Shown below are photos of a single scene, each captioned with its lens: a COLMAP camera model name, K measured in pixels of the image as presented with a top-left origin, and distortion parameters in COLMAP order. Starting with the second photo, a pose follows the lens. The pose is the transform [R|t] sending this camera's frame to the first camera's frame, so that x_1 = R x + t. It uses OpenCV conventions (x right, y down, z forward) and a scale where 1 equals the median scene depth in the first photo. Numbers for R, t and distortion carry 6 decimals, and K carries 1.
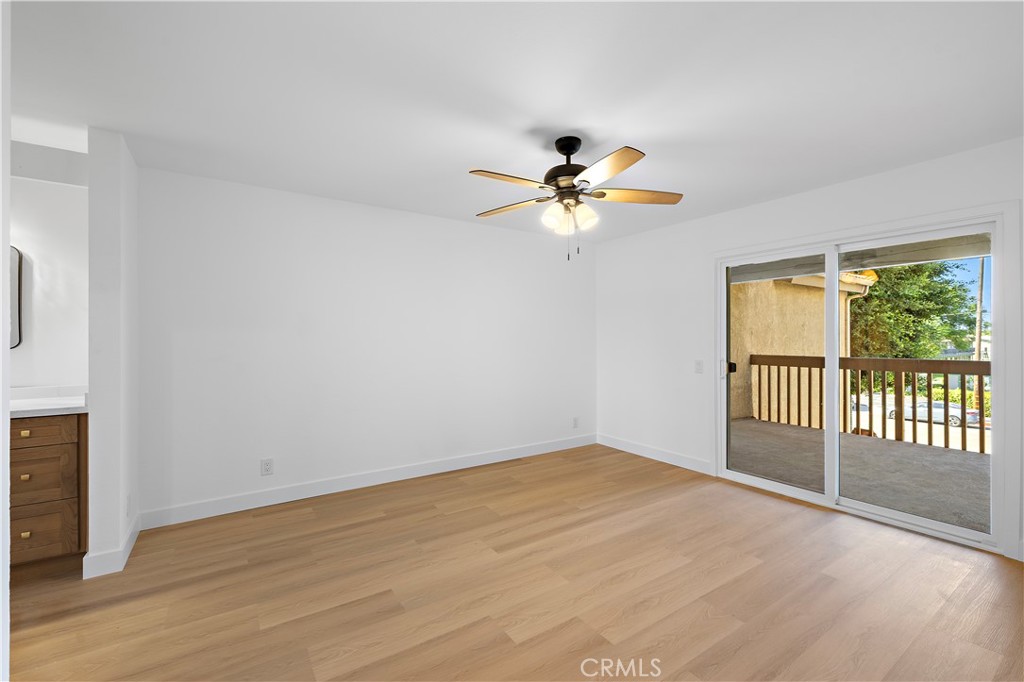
lens RADIAL K [[434.5, 0, 512.0], [0, 434.5, 341.0], [0, 0, 1]] dist [0.000139, -0.000523]
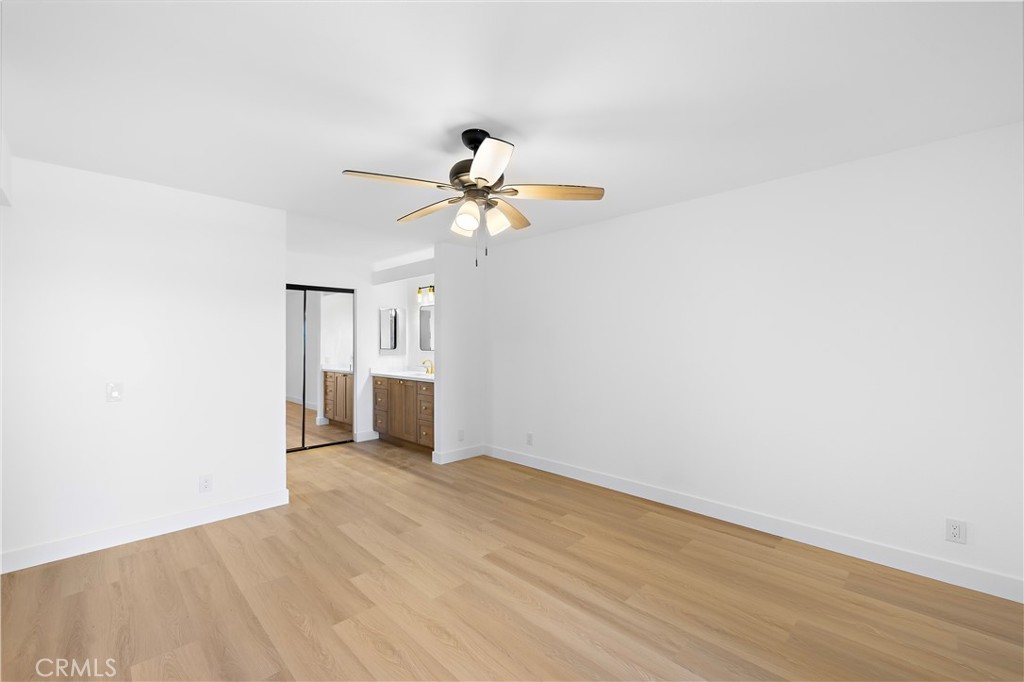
lens RADIAL K [[434.5, 0, 512.0], [0, 434.5, 341.0], [0, 0, 1]] dist [0.000139, -0.000523]
pose [[0.181824, -0.003679, -0.983324, 0.883648], [-0.003520, 0.999984, -0.004392, -0.016850], [0.983325, 0.004260, 0.181808, 0.780891]]
